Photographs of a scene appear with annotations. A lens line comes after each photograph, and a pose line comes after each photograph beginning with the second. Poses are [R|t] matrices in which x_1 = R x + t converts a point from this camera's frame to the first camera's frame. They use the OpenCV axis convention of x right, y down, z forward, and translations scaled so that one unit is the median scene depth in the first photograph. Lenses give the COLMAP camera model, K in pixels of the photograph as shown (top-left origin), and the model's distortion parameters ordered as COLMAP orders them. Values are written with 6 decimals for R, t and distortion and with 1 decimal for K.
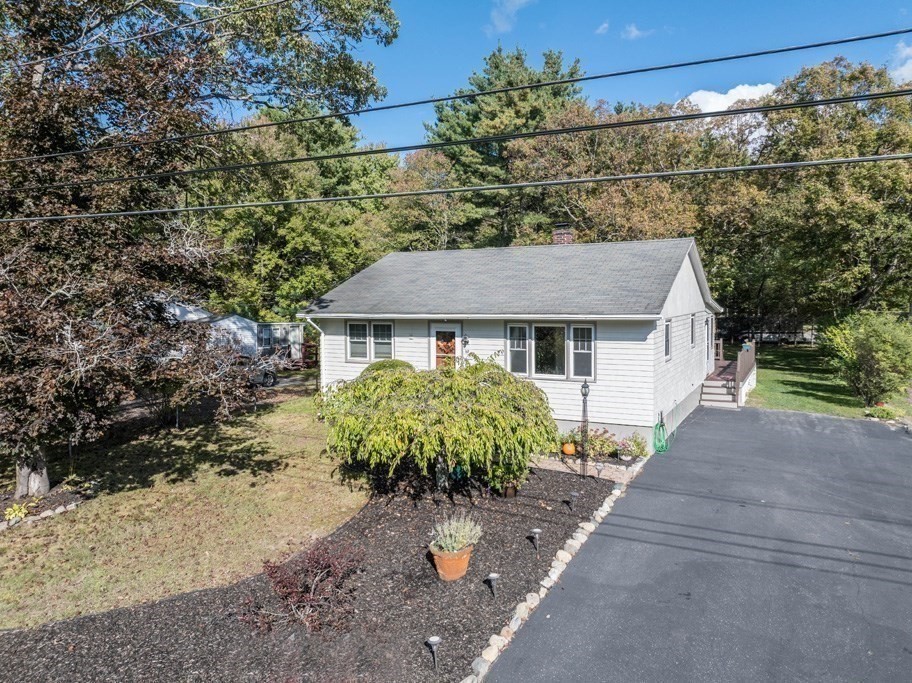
lens RADIAL K [[640.6, 0, 455.6], [0, 640.6, 336.0], [0, 0, 1]] dist [-0.041420, 0.006880]
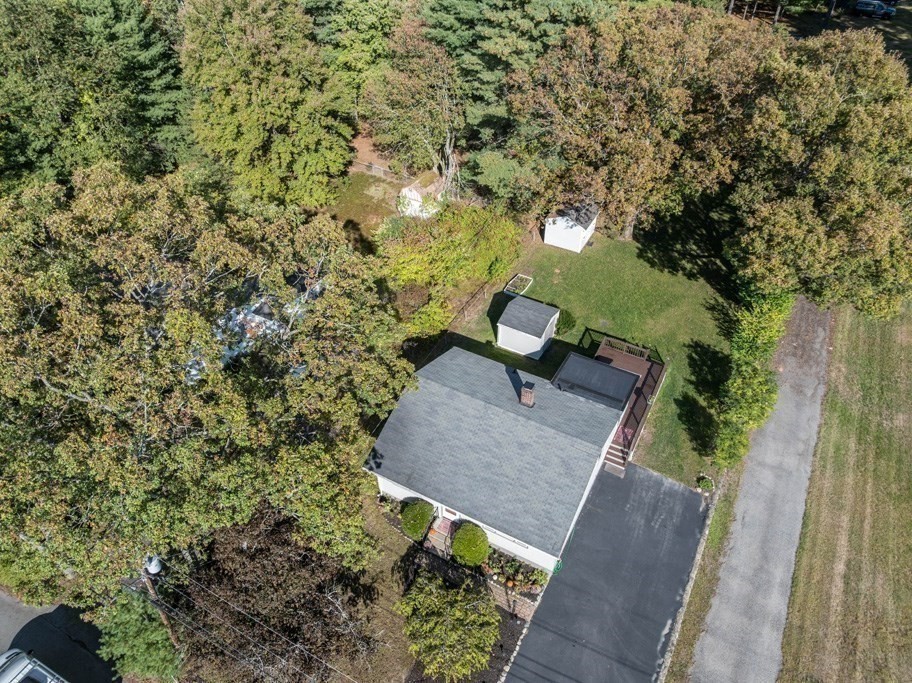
lens RADIAL K [[640.6, 0, 456.6], [0, 640.6, 343.4], [0, 0, 1]] dist [-0.041420, 0.006880]
pose [[0.999851, 0.009004, 0.014711, -0.028669], [-0.016349, 0.766478, 0.642062, -1.591097], [-0.005495, -0.642207, 0.766512, -0.080932]]
